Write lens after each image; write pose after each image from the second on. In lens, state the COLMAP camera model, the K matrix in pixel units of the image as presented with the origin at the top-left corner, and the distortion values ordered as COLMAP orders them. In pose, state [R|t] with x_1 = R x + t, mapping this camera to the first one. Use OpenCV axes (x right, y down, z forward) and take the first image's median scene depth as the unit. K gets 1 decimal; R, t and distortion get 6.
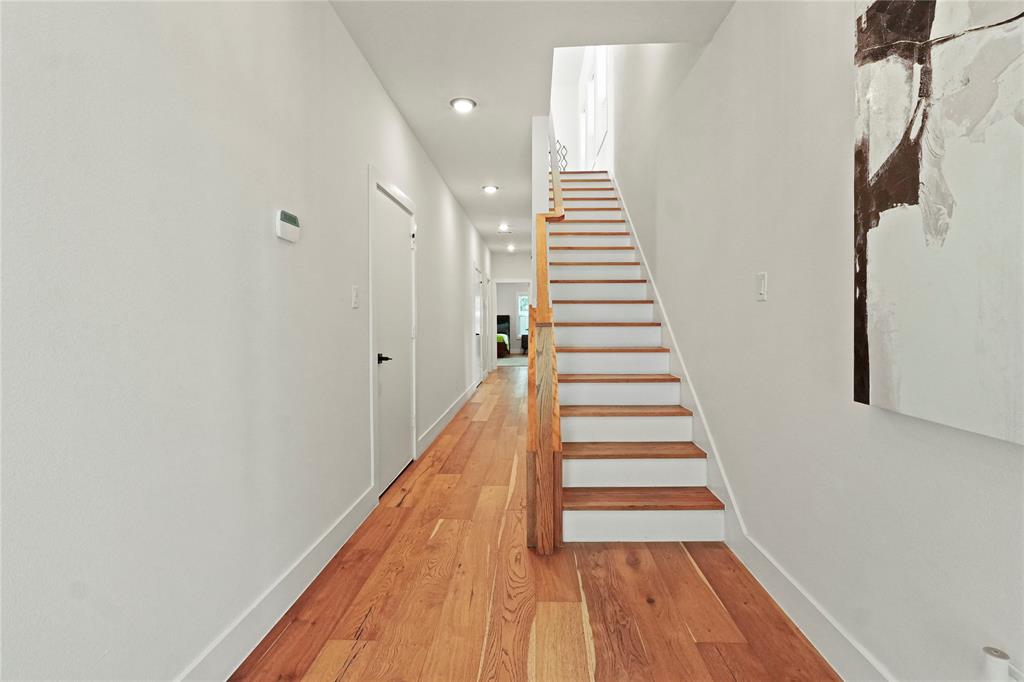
lens RADIAL K [[469.9, 0, 505.4], [0, 469.9, 329.7], [0, 0, 1]] dist [-0.000786, 0.000195]
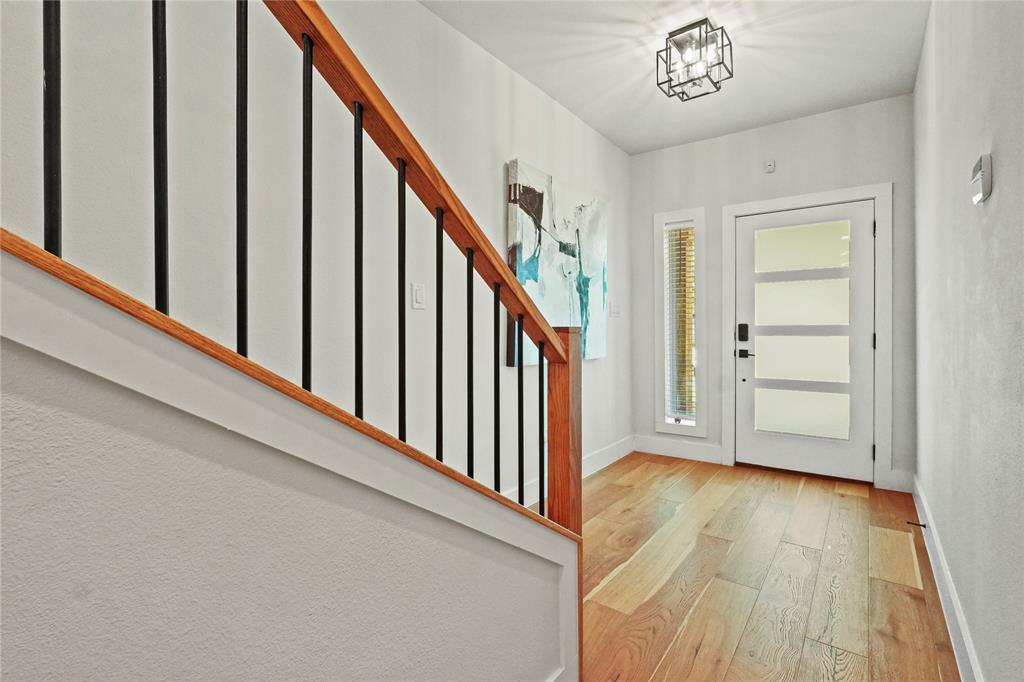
lens RADIAL K [[469.9, 0, 505.4], [0, 469.9, 329.7], [0, 0, 1]] dist [-0.000786, 0.000195]
pose [[-0.825731, -0.000709, 0.564063, -0.311458], [0.012611, 0.999726, 0.019719, -0.040390], [-0.563922, 0.023396, -0.825496, 2.238379]]
